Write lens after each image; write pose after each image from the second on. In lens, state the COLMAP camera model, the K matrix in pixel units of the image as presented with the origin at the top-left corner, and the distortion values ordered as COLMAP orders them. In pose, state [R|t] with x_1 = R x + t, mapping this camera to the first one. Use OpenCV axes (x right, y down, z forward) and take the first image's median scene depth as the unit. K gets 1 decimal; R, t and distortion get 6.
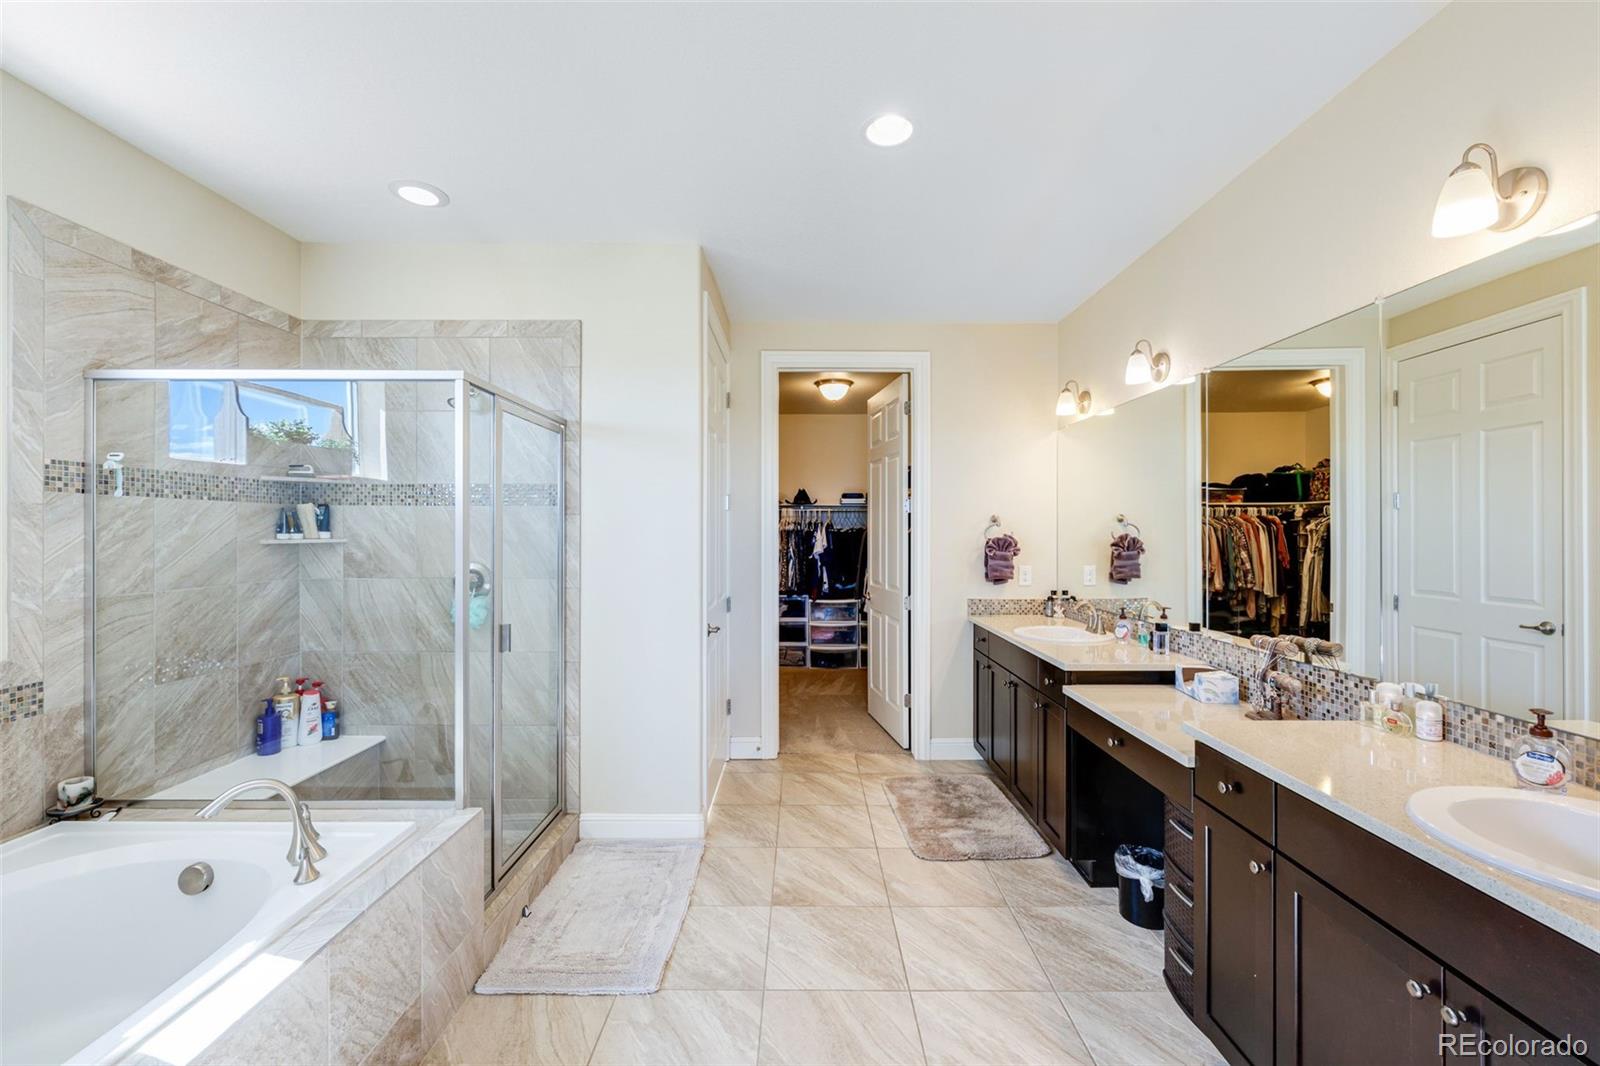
lens RADIAL K [[647.1, 0, 792.1], [0, 647.1, 530.5], [0, 0, 1]] dist [0.000118, 0.001757]
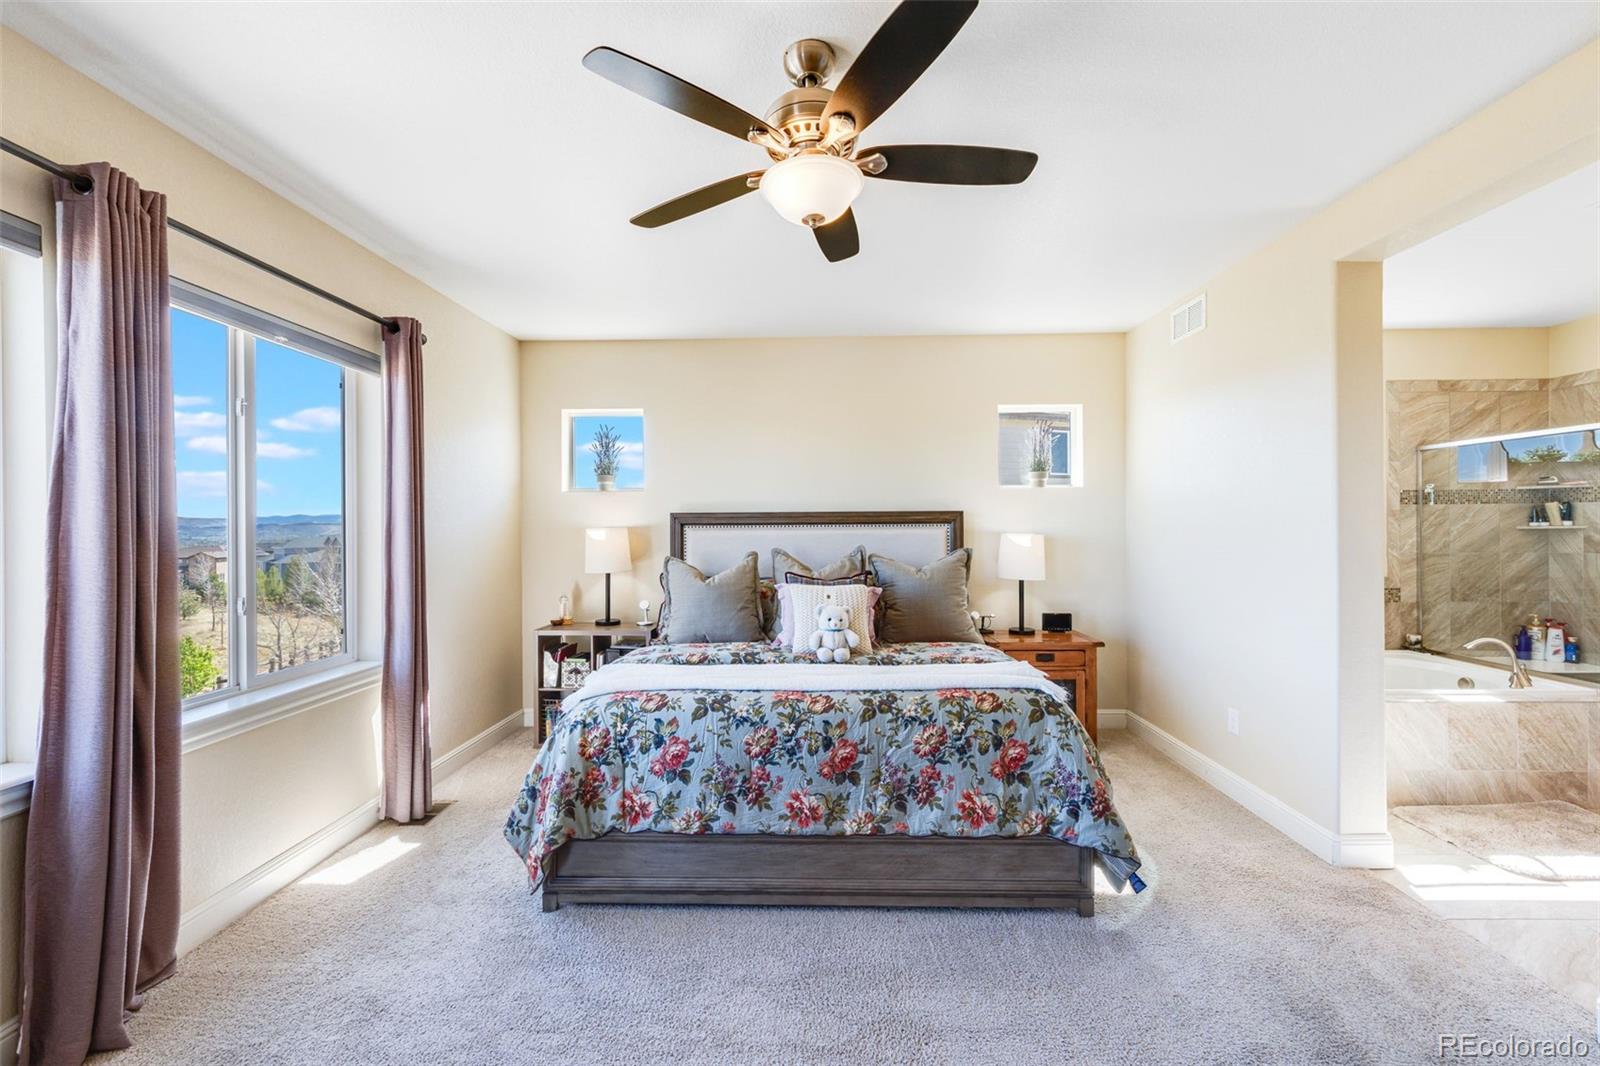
lens RADIAL K [[654.7, 0, 803.7], [0, 654.7, 527.7], [0, 0, 1]] dist [-0.001548, 0.001007]
pose [[-0.008728, 0.005466, -0.999947, 0.795376], [0.010505, 0.999930, 0.005375, -0.009102], [0.999907, -0.010457, -0.008785, -0.735020]]
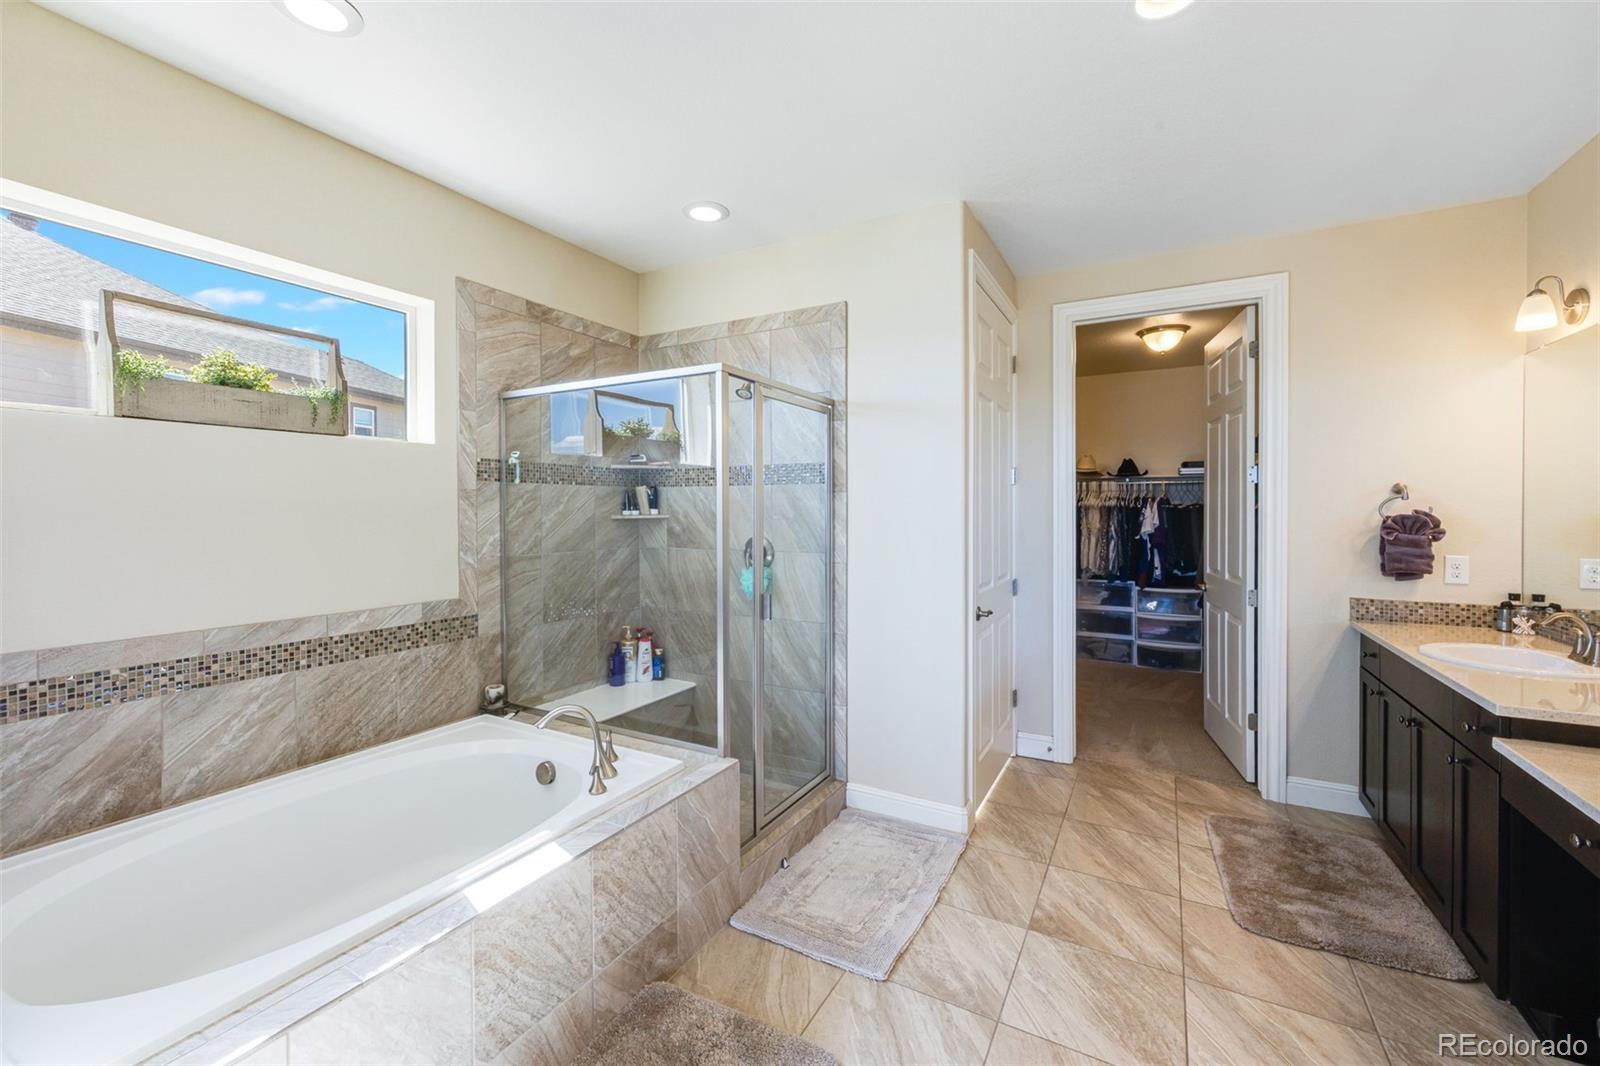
lens RADIAL K [[647.1, 0, 795.1], [0, 647.1, 514.7], [0, 0, 1]] dist [0.000118, 0.001757]
pose [[0.876538, 0.001682, -0.481330, 0.097664], [0.003527, 0.999945, 0.009917, 0.001485], [0.481320, -0.010390, 0.876483, 0.063336]]
